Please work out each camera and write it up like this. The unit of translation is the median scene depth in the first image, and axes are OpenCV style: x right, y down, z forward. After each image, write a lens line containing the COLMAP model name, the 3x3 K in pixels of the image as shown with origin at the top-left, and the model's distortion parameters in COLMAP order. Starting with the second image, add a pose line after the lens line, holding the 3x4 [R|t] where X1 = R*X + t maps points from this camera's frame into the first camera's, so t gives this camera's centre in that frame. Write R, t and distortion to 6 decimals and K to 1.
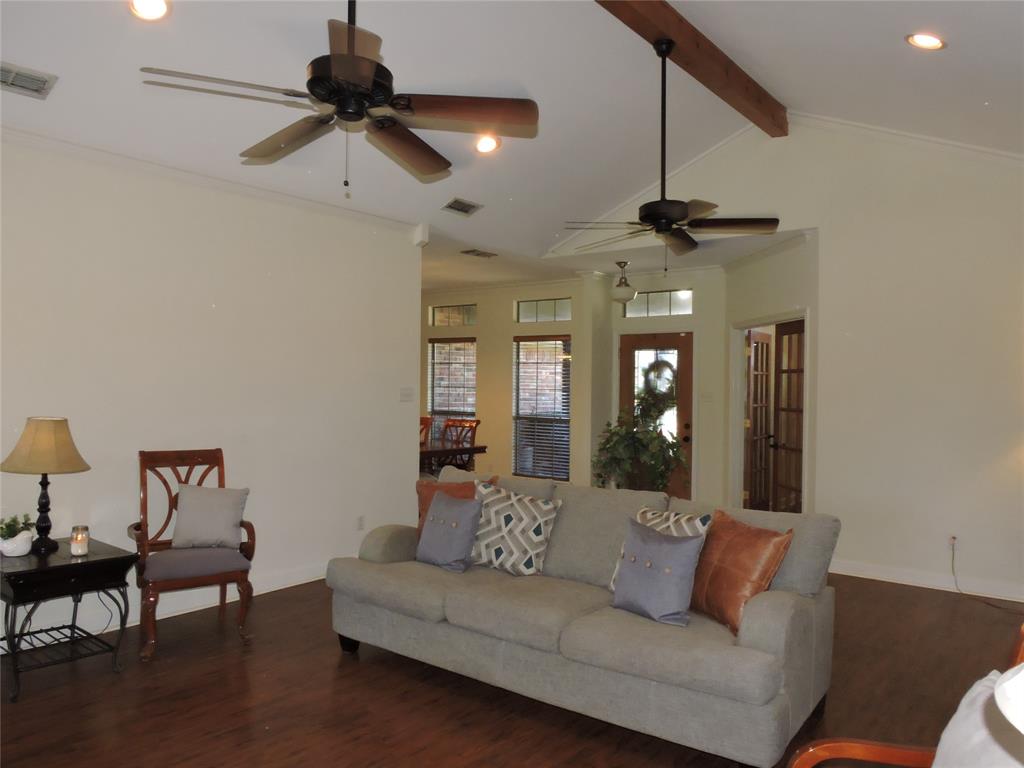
lens RADIAL K [[749.2, 0, 512.0], [0, 749.2, 384.0], [0, 0, 1]] dist [0.002875, 0.000707]
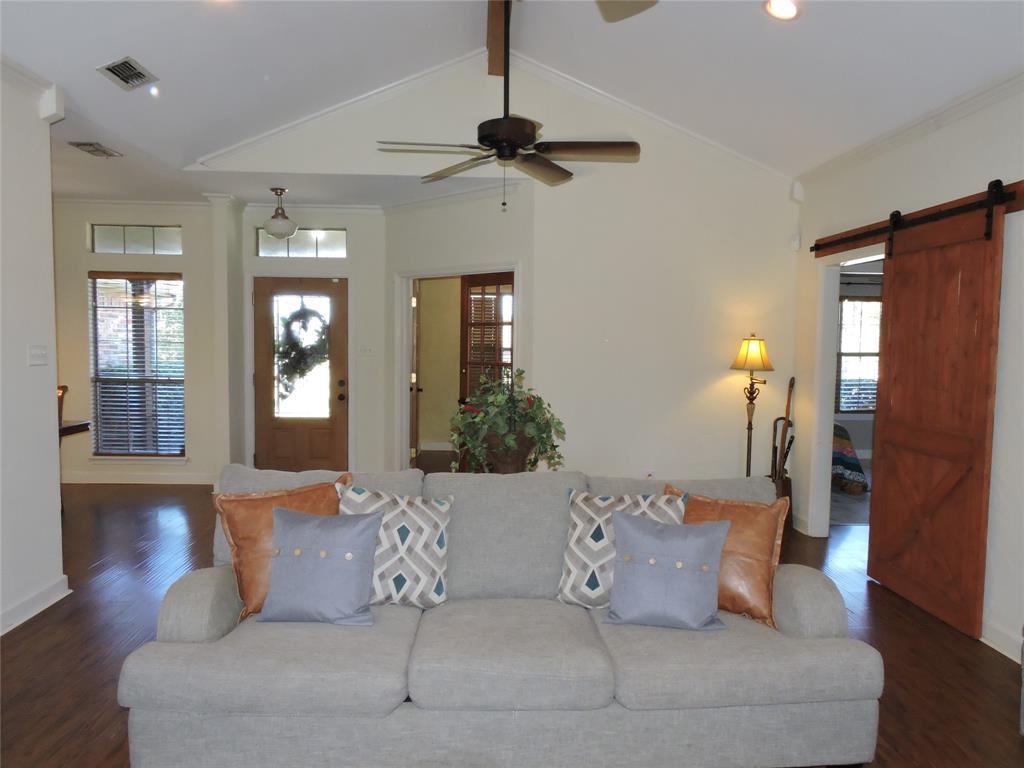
lens RADIAL K [[730.5, 0, 512.0], [0, 730.5, 384.0], [0, 0, 1]] dist [-0.007650, -0.000426]
pose [[0.760001, -0.041337, 0.648606, -0.175143], [-0.005091, 0.997566, 0.069542, -0.004549], [-0.649902, -0.056154, 0.757941, 0.195789]]
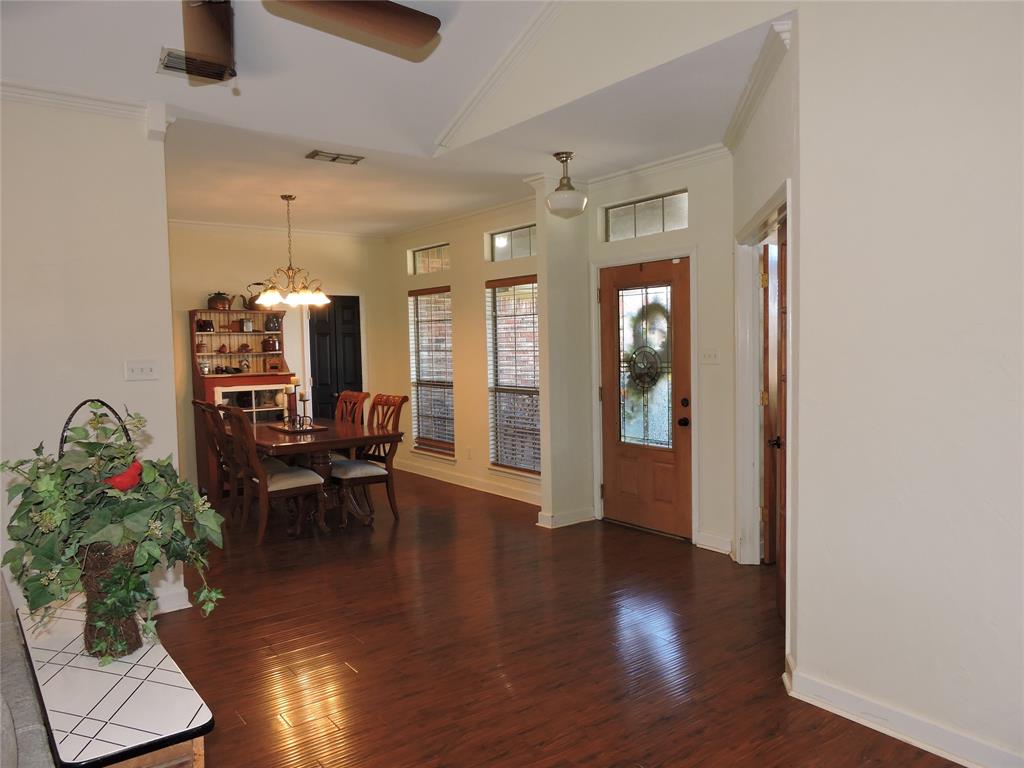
lens RADIAL K [[730.5, 0, 512.0], [0, 730.5, 384.0], [0, 0, 1]] dist [-0.007650, -0.000426]
pose [[0.966230, -0.019958, -0.256907, 0.244309], [0.034540, 0.998030, 0.052371, 0.001835], [0.255356, -0.059476, 0.965016, 0.341884]]
